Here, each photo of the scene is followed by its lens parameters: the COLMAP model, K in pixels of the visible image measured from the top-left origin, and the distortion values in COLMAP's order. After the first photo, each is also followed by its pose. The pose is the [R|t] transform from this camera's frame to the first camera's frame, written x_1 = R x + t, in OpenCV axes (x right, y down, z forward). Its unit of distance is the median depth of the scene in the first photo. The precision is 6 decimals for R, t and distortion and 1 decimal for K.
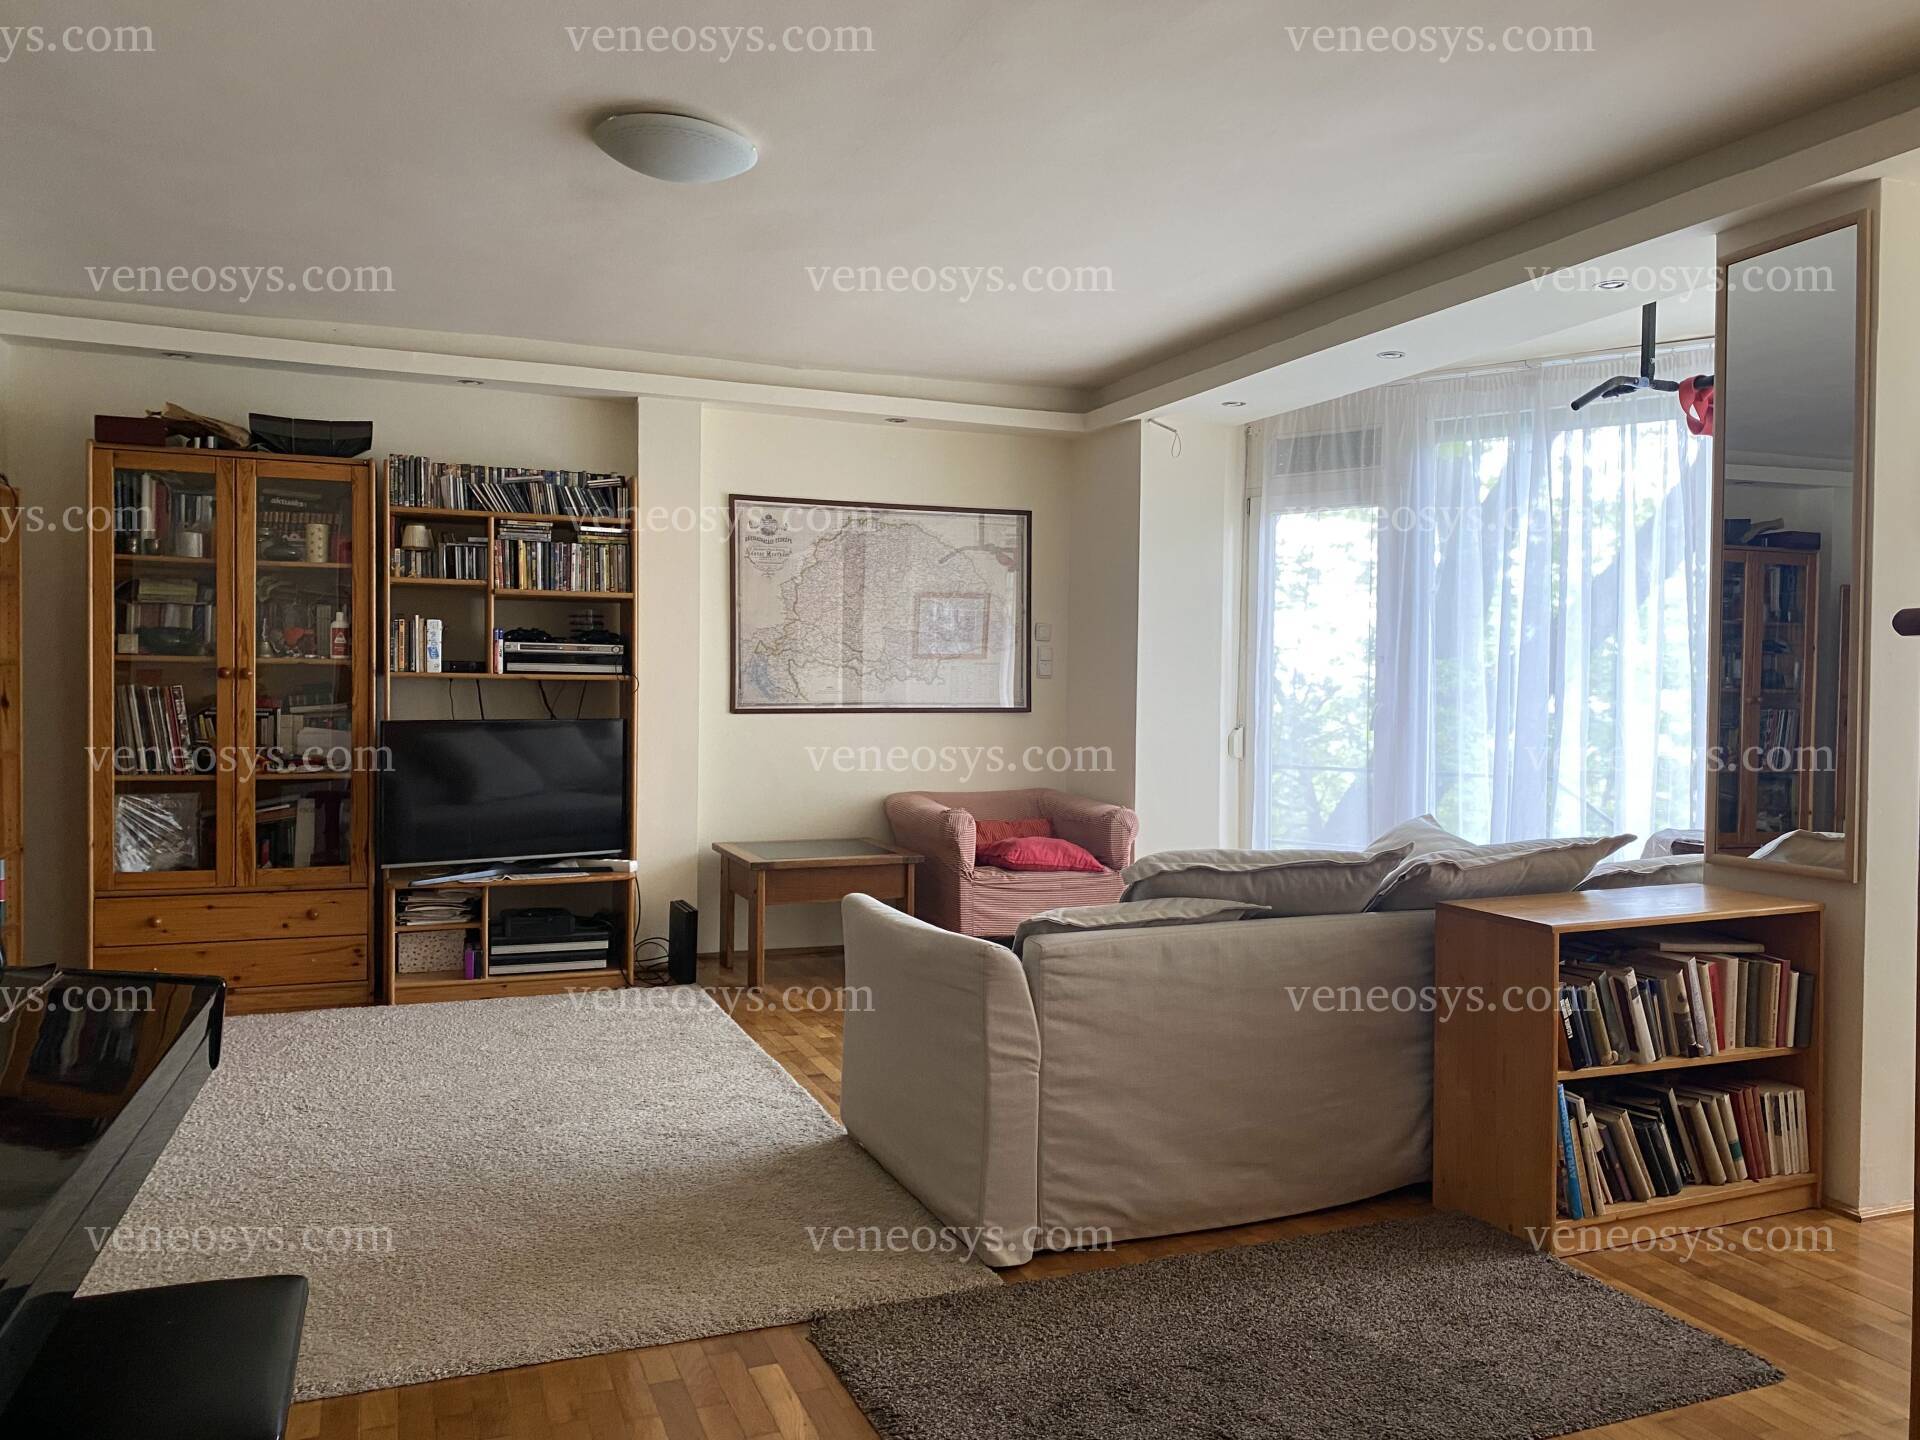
lens RADIAL K [[1475.6, 0, 963.9], [0, 1475.6, 746.2], [0, 0, 1]] dist [0.093515, -0.095408]
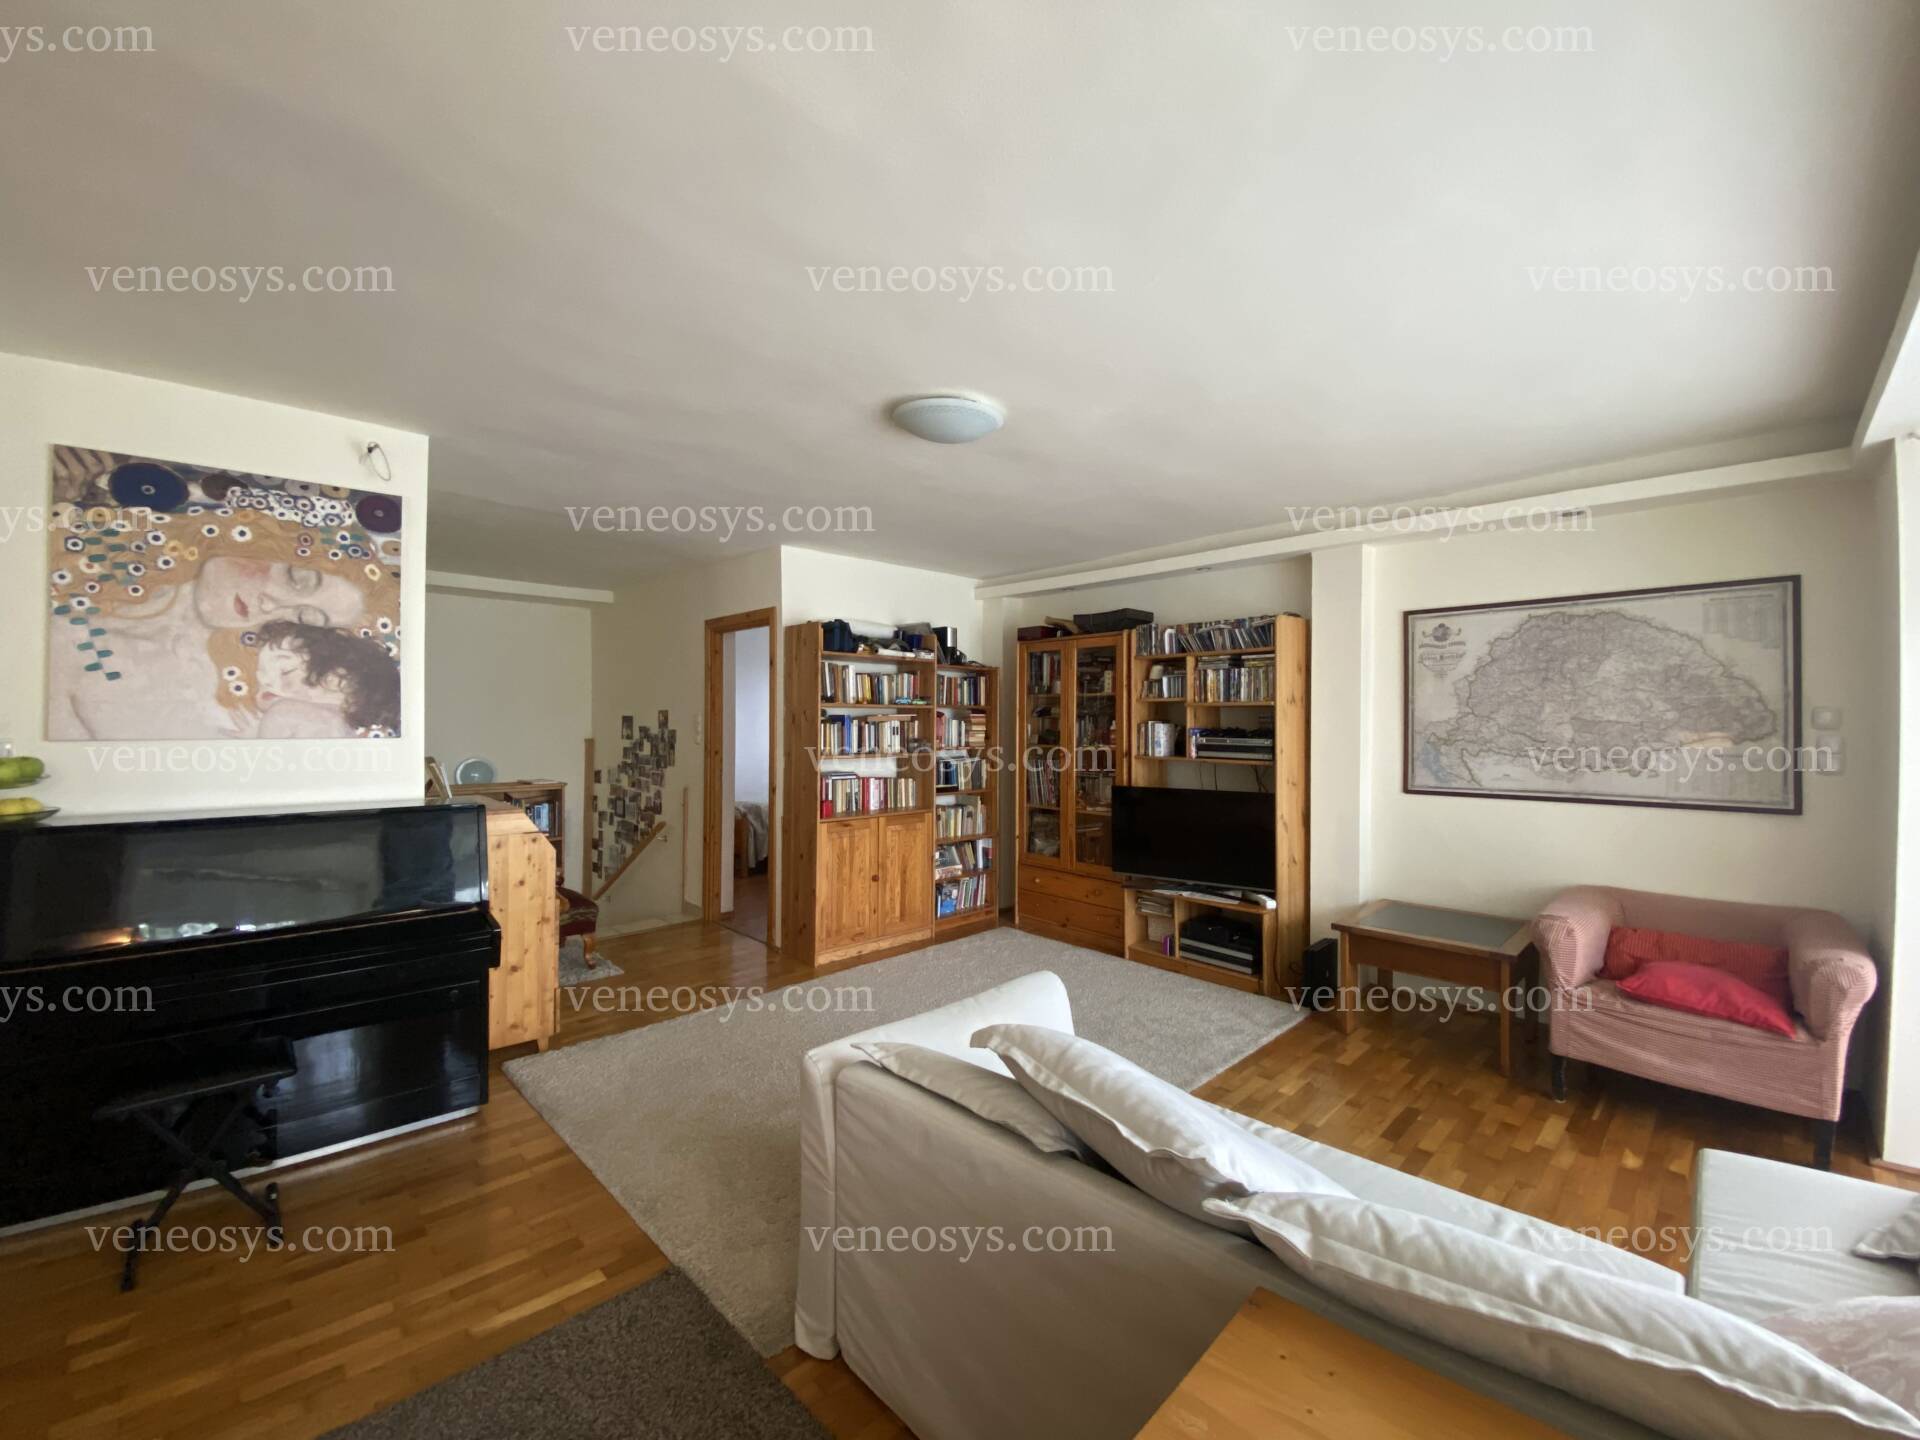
lens RADIAL K [[777.2, 0, 952.4], [0, 777.2, 728.4], [0, 0, 1]] dist [0.050495, -0.045604]
pose [[0.371547, 0.001366, -0.928413, 0.309396], [-0.035830, 0.999275, -0.012869, -0.055223], [0.927723, 0.038046, 0.371326, 0.438229]]
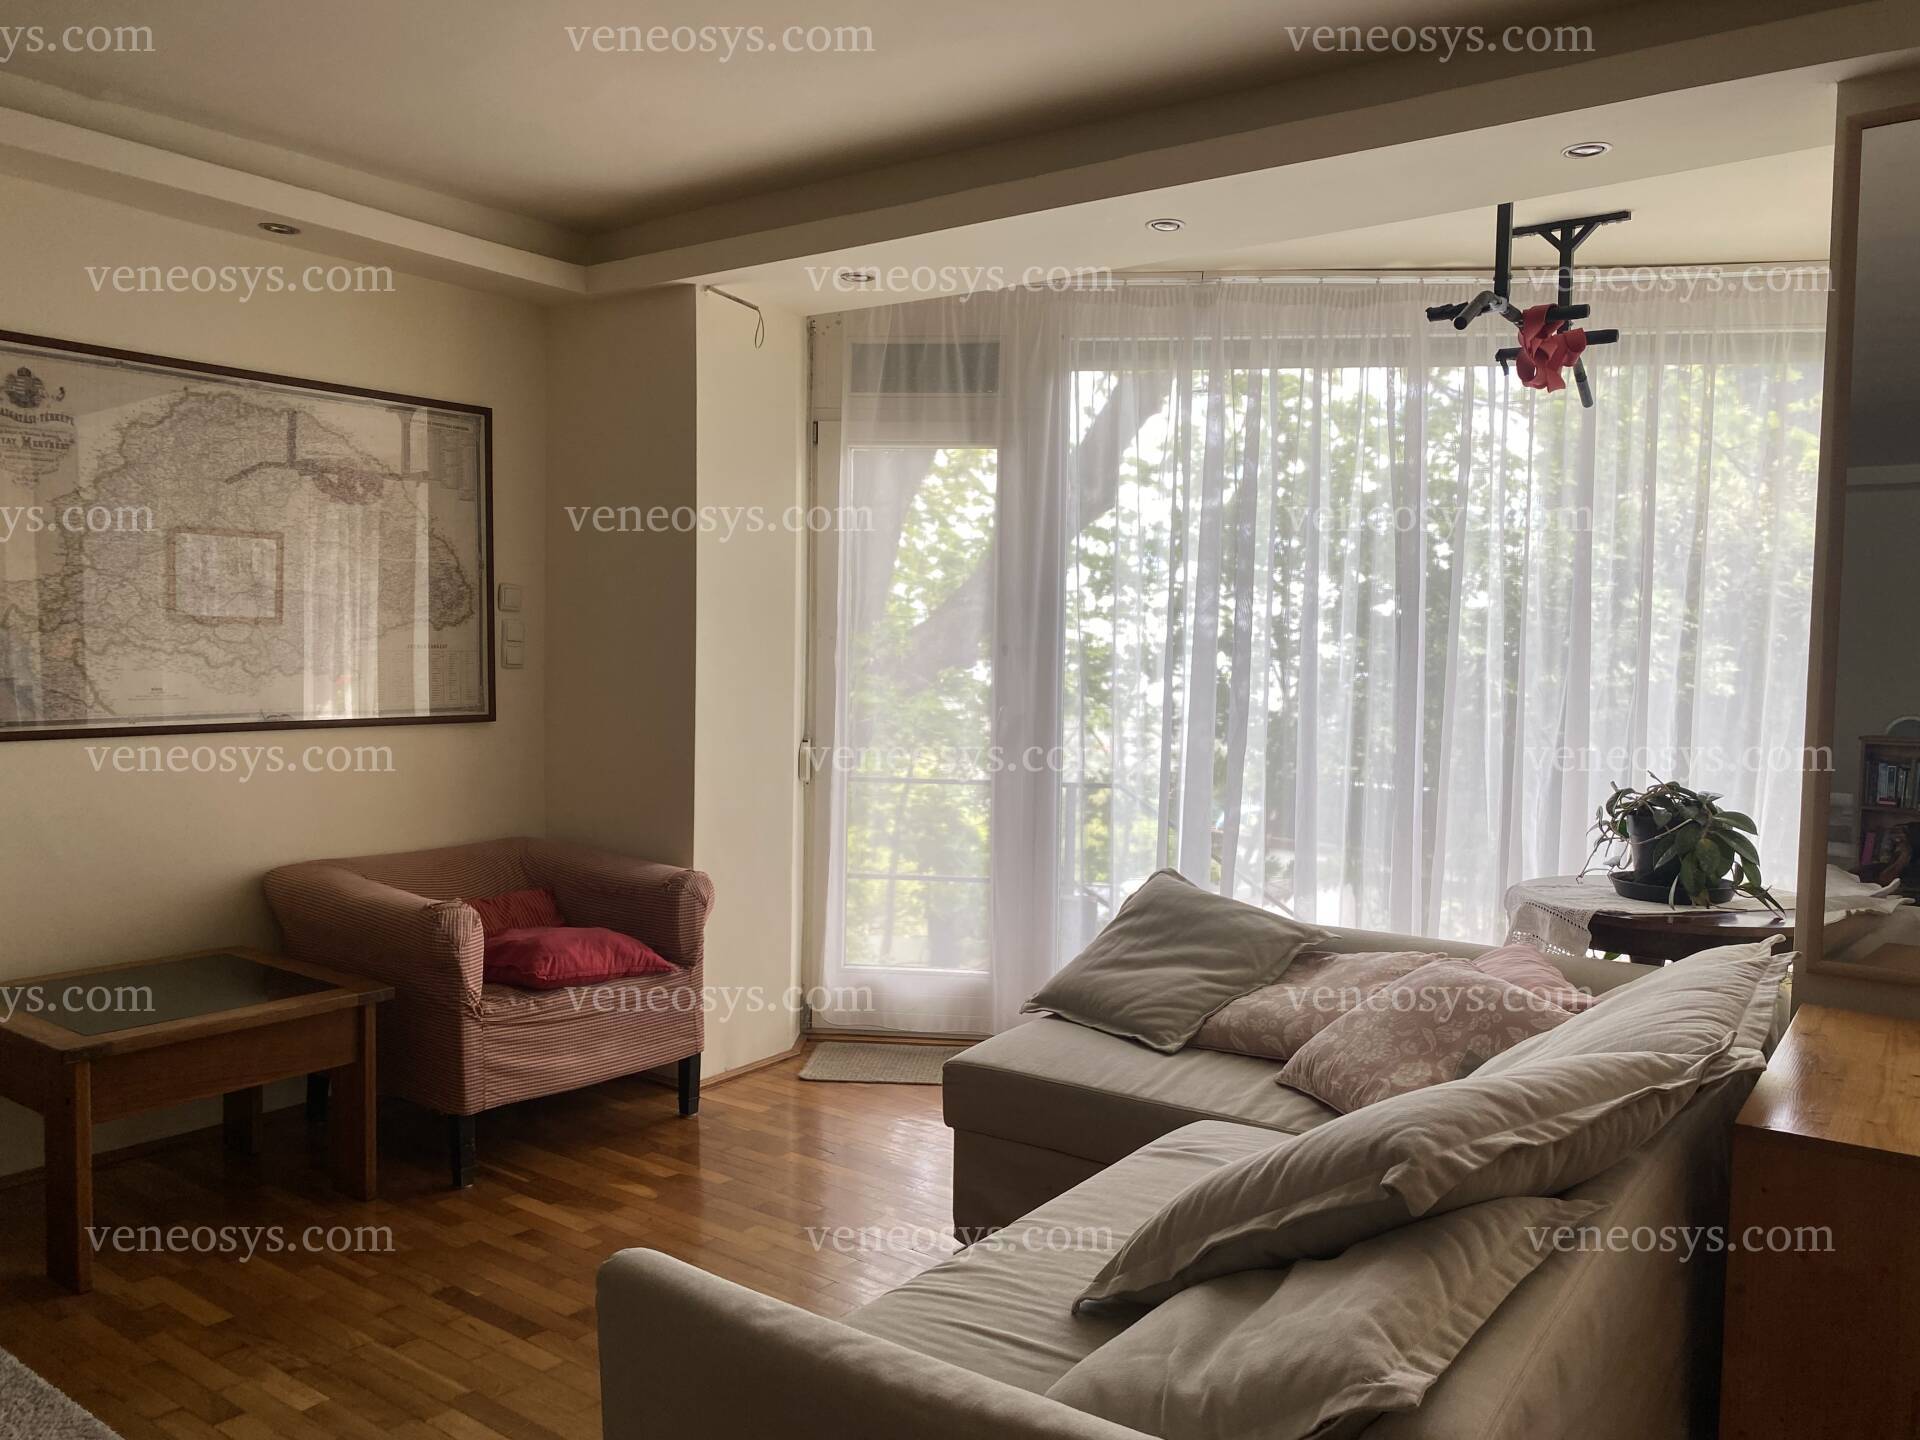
lens RADIAL K [[1475.6, 0, 963.9], [0, 1475.6, 746.2], [0, 0, 1]] dist [0.093515, -0.095408]
pose [[0.857715, -0.026902, 0.513420, -0.129710], [0.008898, 0.999257, 0.037494, -0.039235], [-0.514048, -0.027591, 0.857318, 0.371312]]
